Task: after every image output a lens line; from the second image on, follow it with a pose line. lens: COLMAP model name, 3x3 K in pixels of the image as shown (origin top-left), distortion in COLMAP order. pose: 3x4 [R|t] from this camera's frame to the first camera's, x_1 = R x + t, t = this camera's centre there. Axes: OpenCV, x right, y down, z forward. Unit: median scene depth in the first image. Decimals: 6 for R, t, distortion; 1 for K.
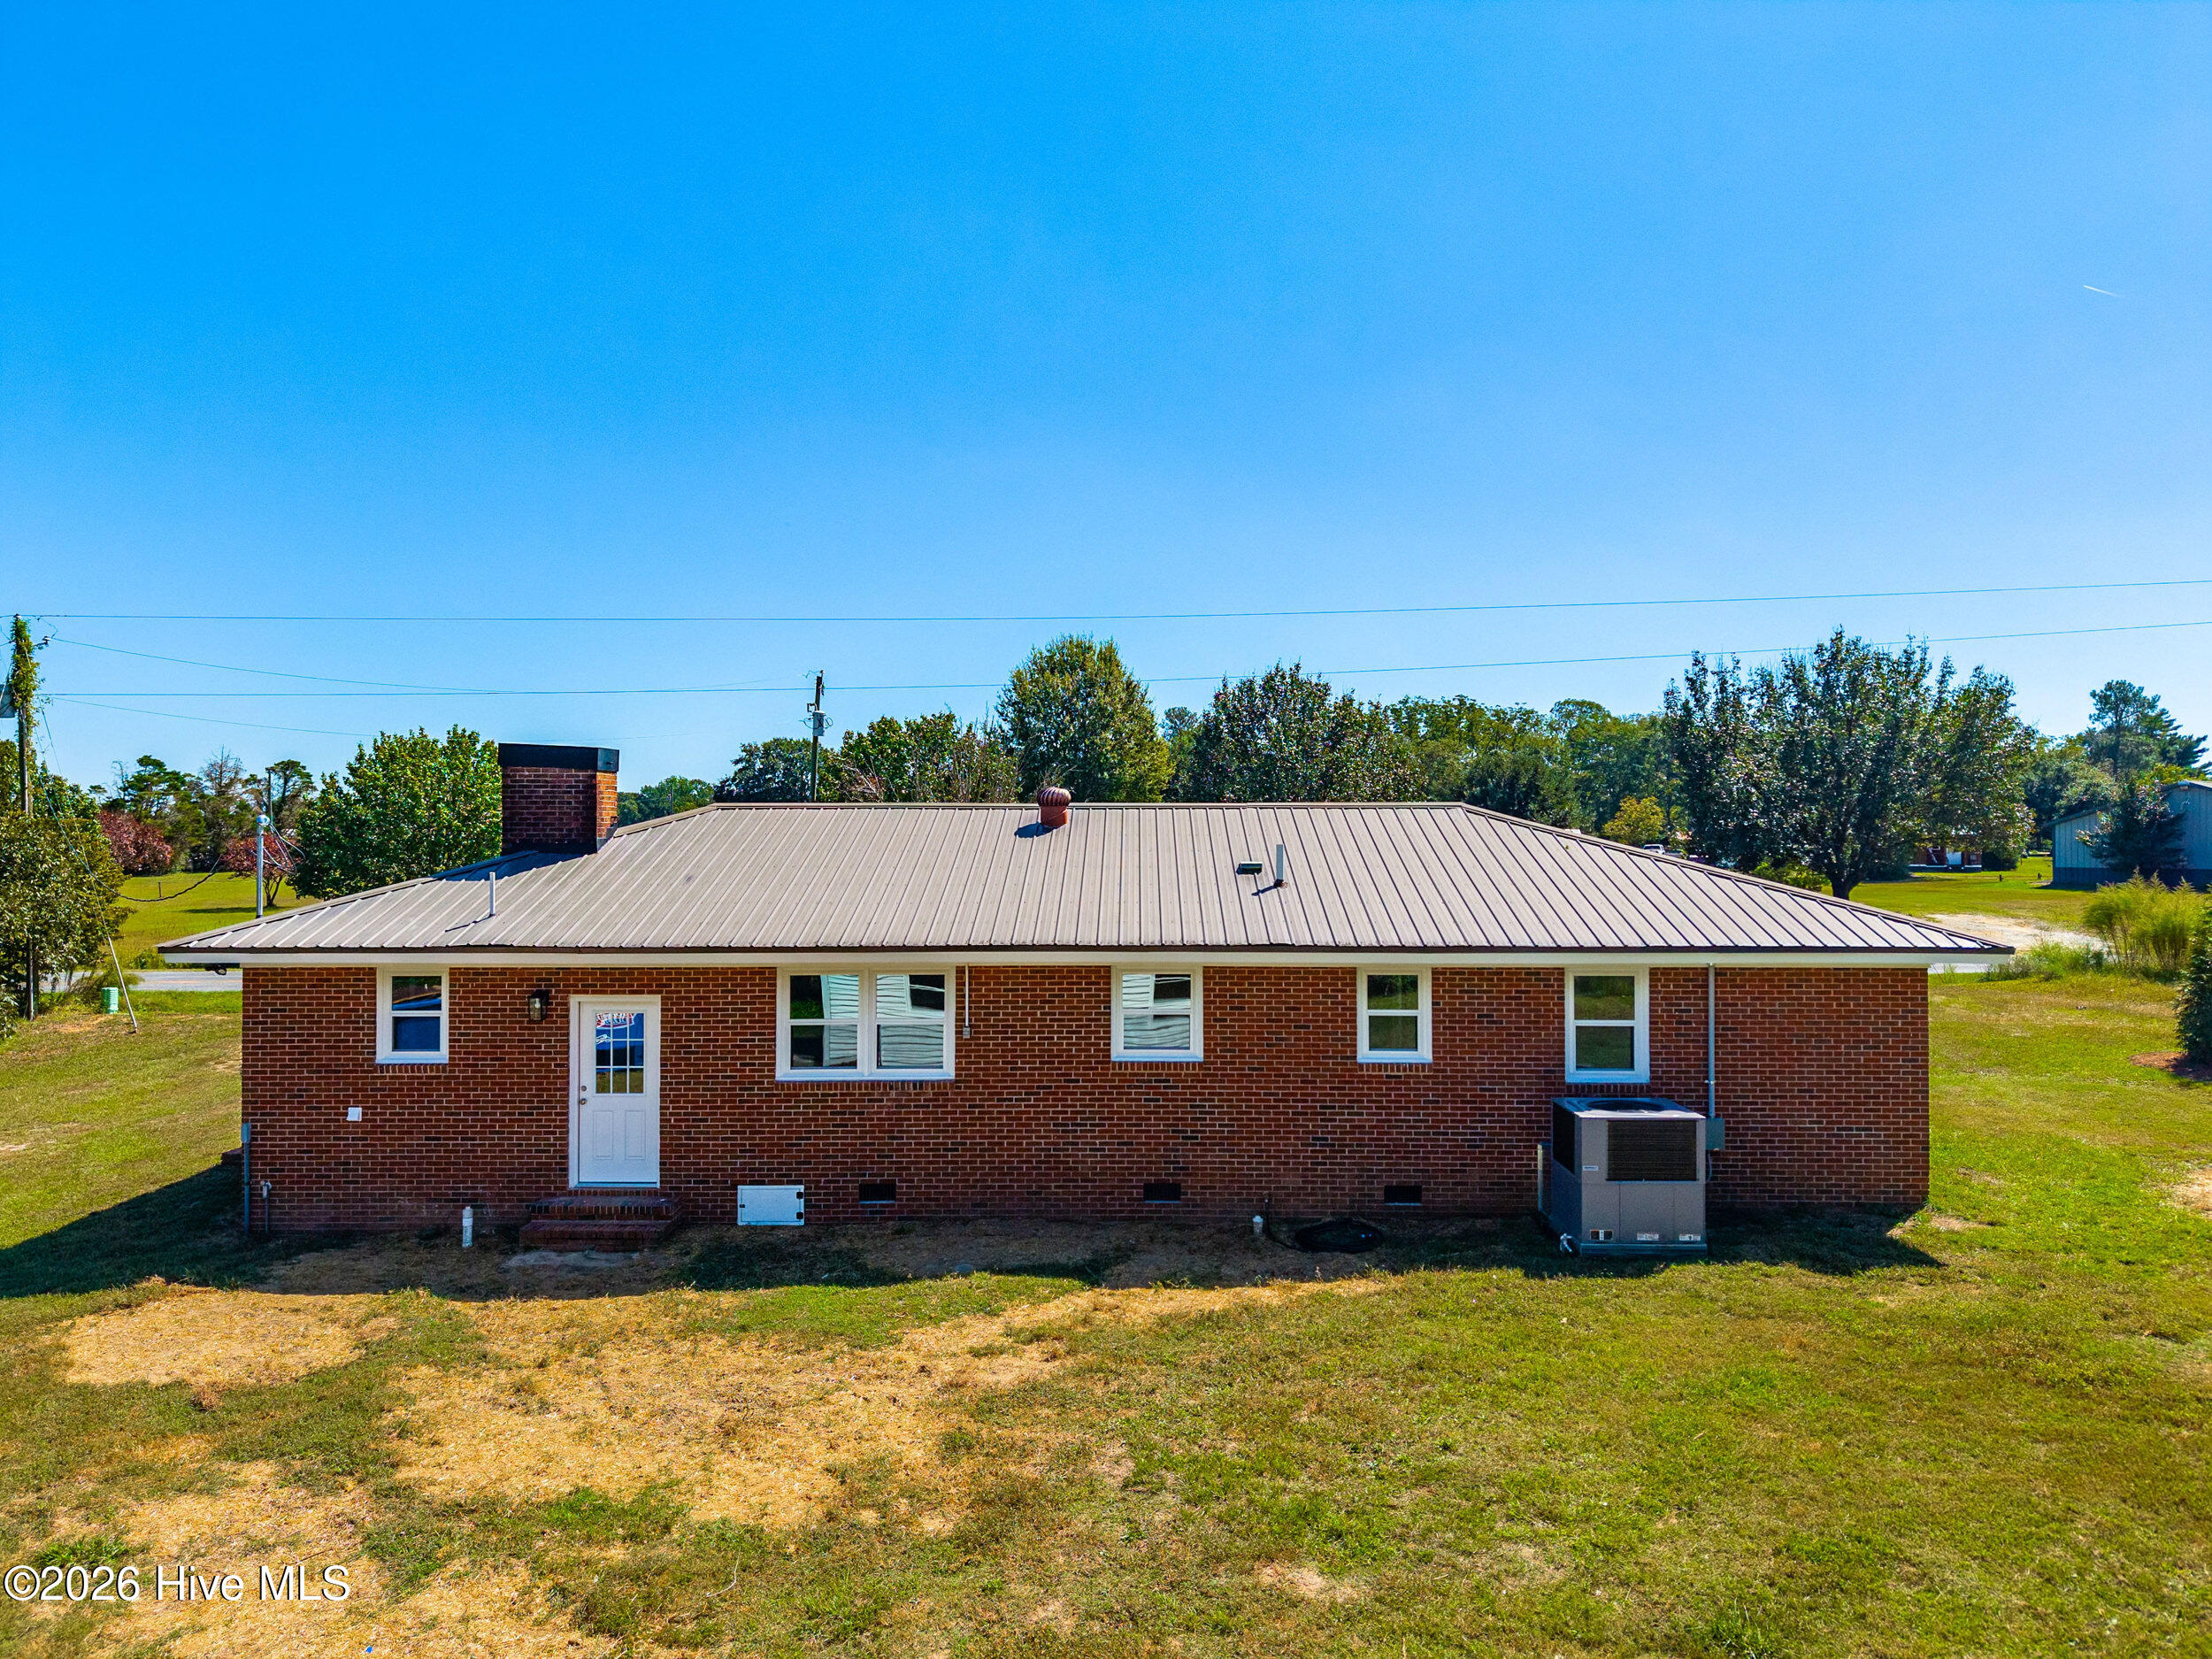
lens RADIAL K [[1482.6, 0, 1116.4], [0, 1482.6, 833.0], [0, 0, 1]] dist [0.032397, -0.037171]
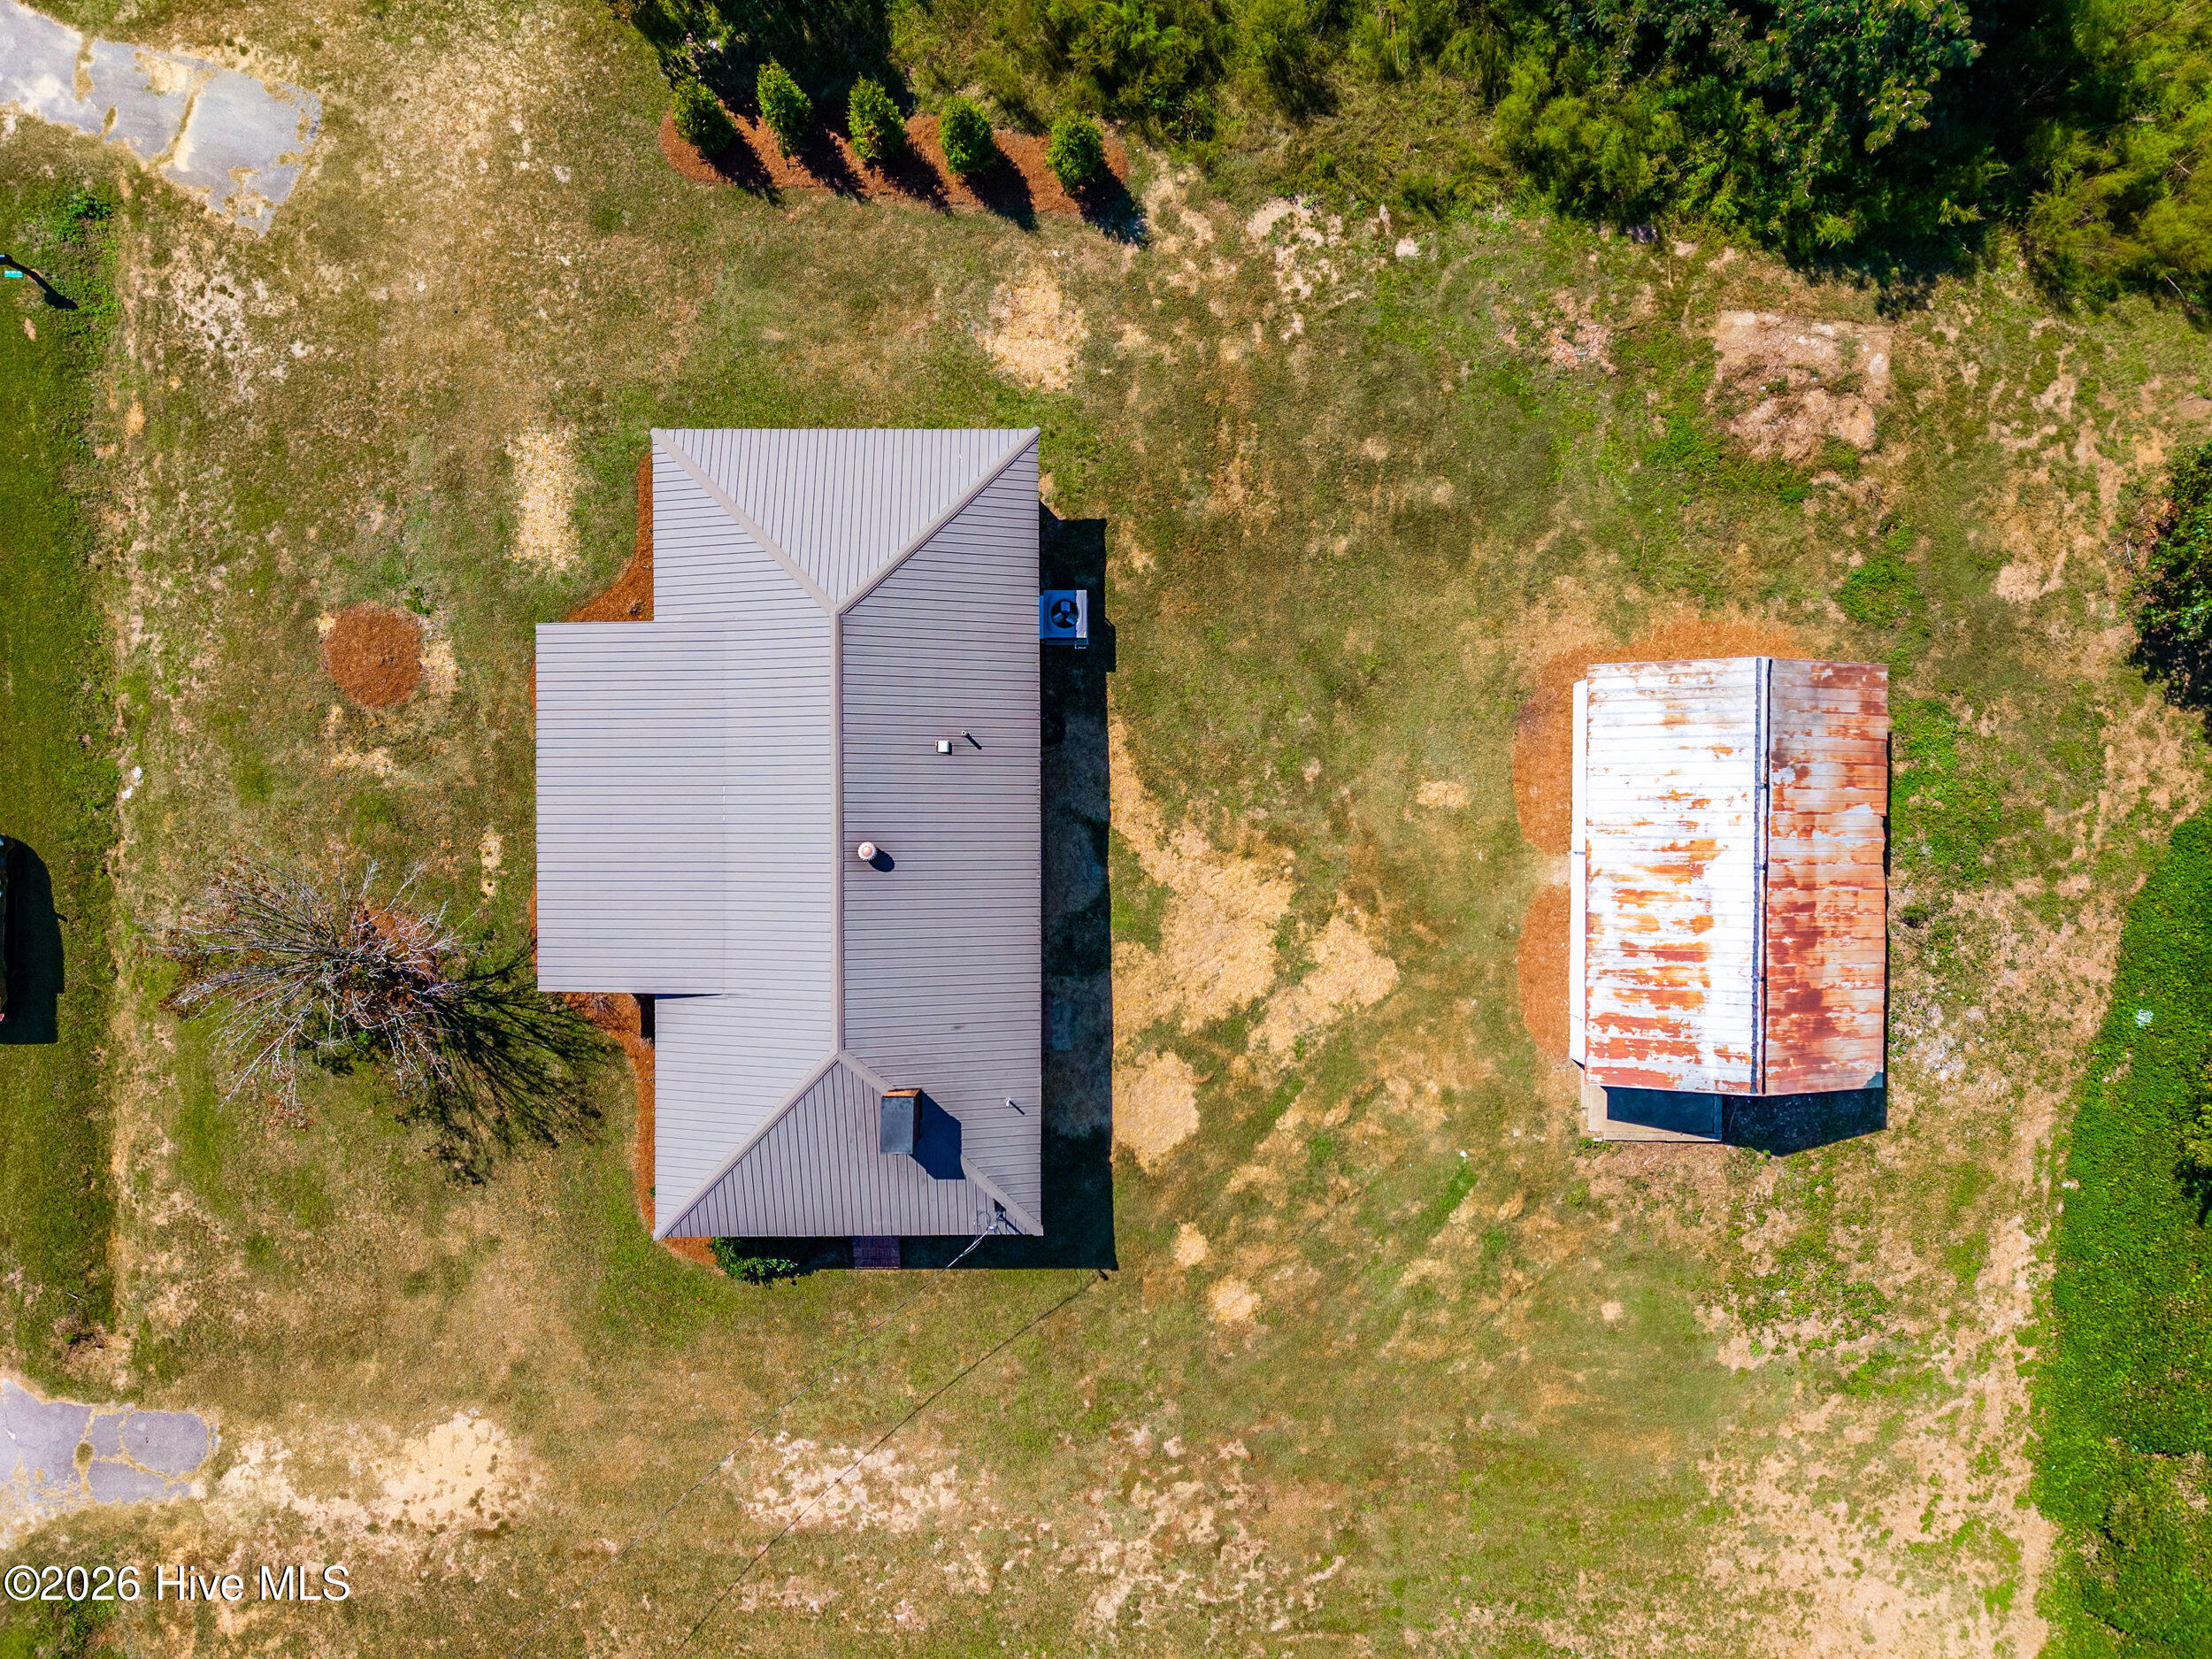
lens RADIAL K [[1482.6, 0, 1112.0], [0, 1482.6, 832.5], [0, 0, 1]] dist [0.032397, -0.037171]
pose [[-0.014091, -0.999901, -0.000538, -0.027304], [-0.013422, -0.000349, 0.999910, -2.137792], [-0.999811, 0.014097, -0.013416, 0.886849]]
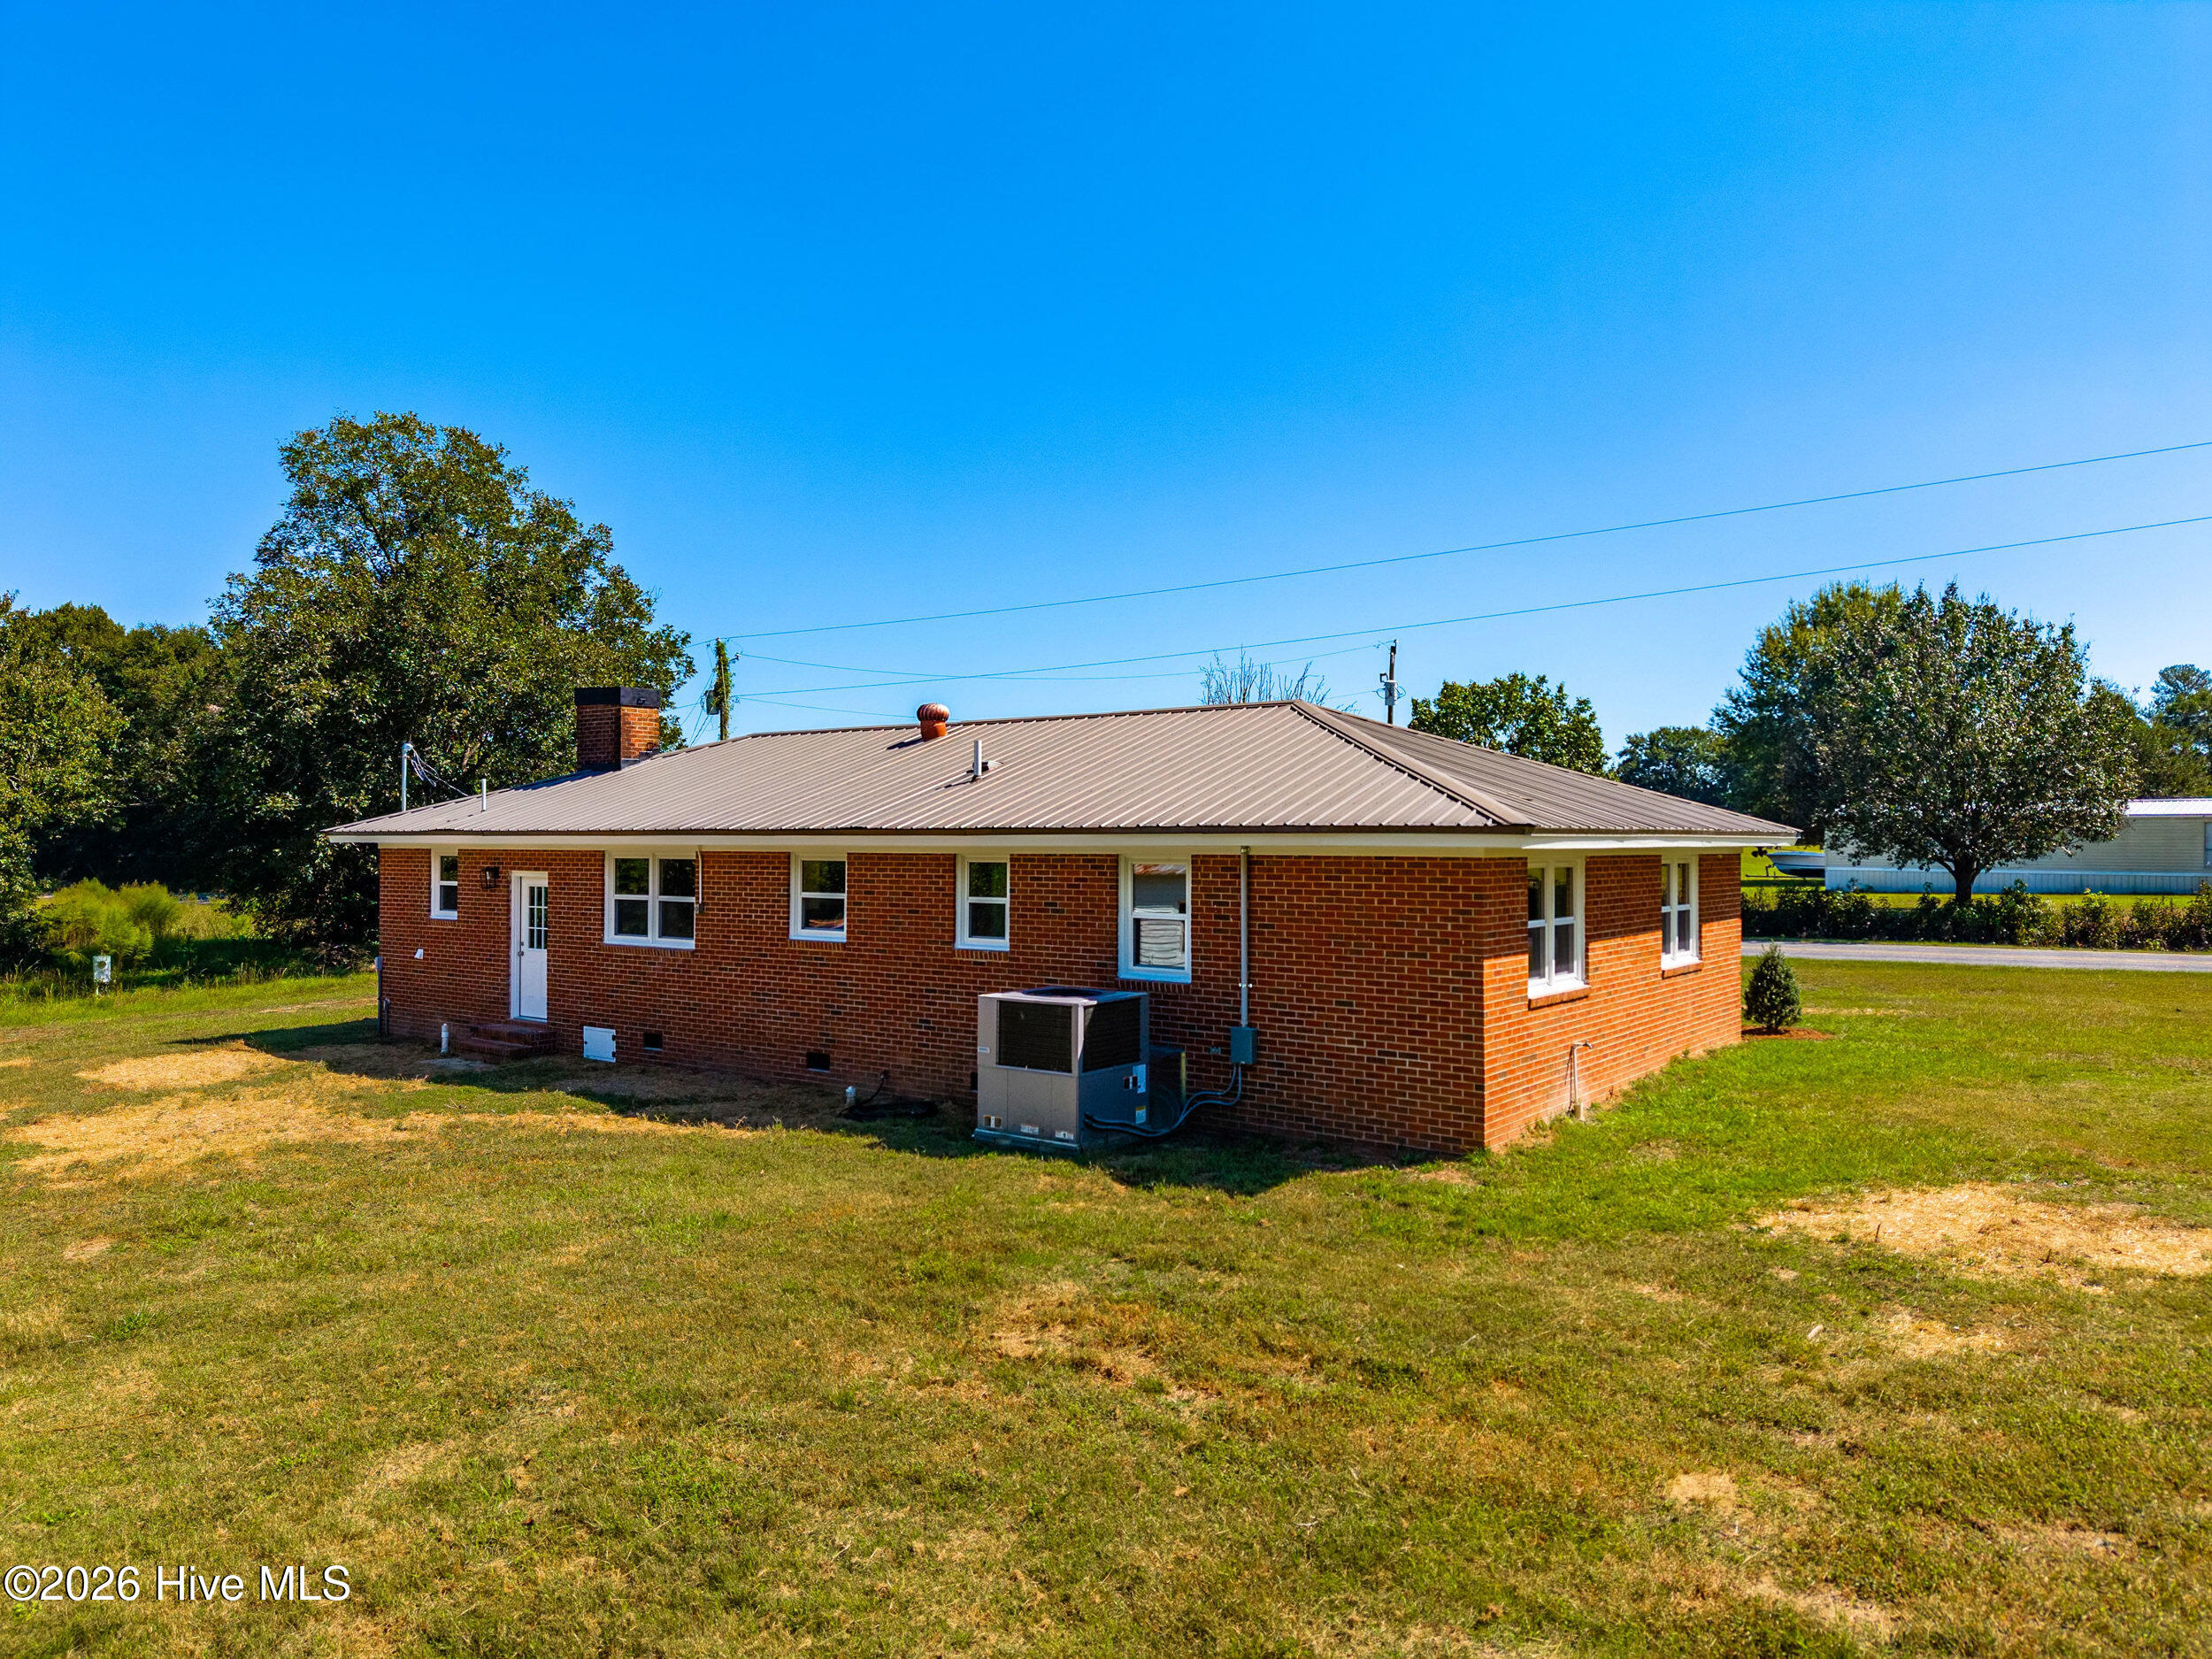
lens RADIAL K [[1482.6, 0, 1093.0], [0, 1482.6, 838.9], [0, 0, 1]] dist [0.032397, -0.037171]
pose [[0.811618, 0.001903, -0.584185, 0.819225], [0.001052, 0.999988, 0.004719, 0.075236], [0.584187, -0.004445, 0.811607, 0.239150]]
